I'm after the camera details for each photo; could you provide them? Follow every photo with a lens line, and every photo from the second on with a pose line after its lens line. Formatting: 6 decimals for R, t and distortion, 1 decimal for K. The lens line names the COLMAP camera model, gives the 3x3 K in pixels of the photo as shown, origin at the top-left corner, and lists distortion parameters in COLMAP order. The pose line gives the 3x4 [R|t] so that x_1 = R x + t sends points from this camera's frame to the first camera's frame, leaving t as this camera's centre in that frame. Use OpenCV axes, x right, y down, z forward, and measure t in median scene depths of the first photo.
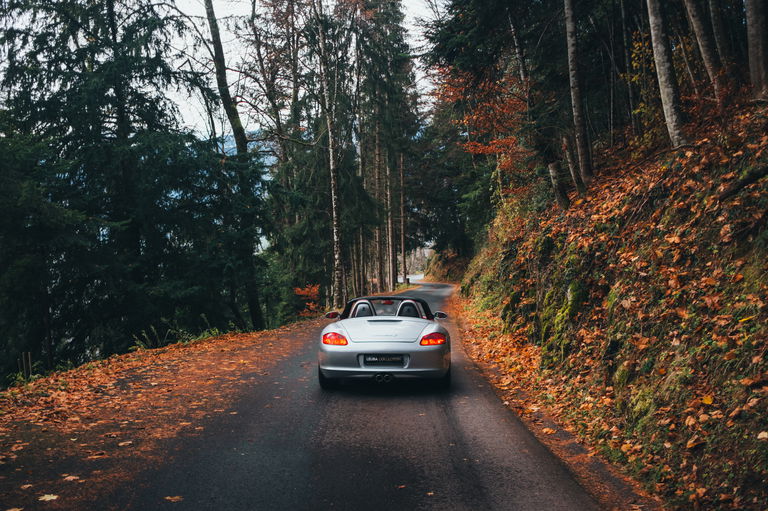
lens RADIAL K [[724.2, 0, 392.4], [0, 724.2, 255.4], [0, 0, 1]] dist [-0.071846, 0.182061]
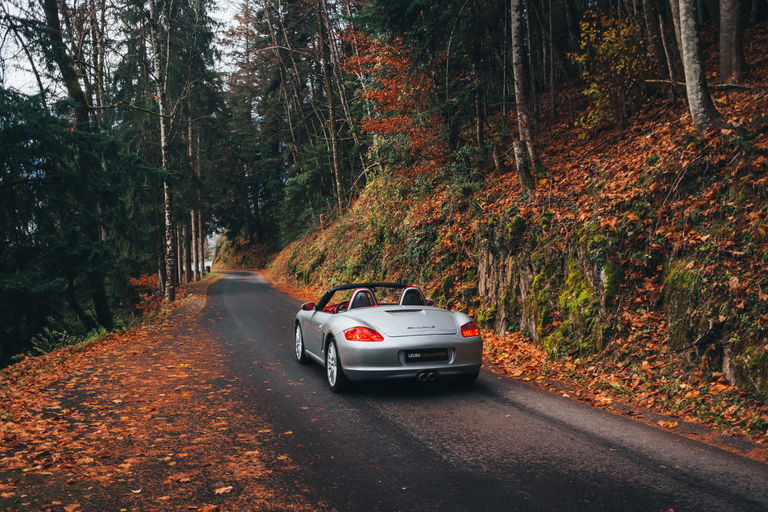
lens RADIAL K [[724.2, 0, 392.4], [0, 724.2, 255.9], [0, 0, 1]] dist [-0.071846, 0.182061]
pose [[0.953492, -0.011684, 0.301192, -0.305610], [0.005961, 0.999784, 0.019914, 0.006815], [-0.301360, -0.017192, 0.953355, 0.181915]]
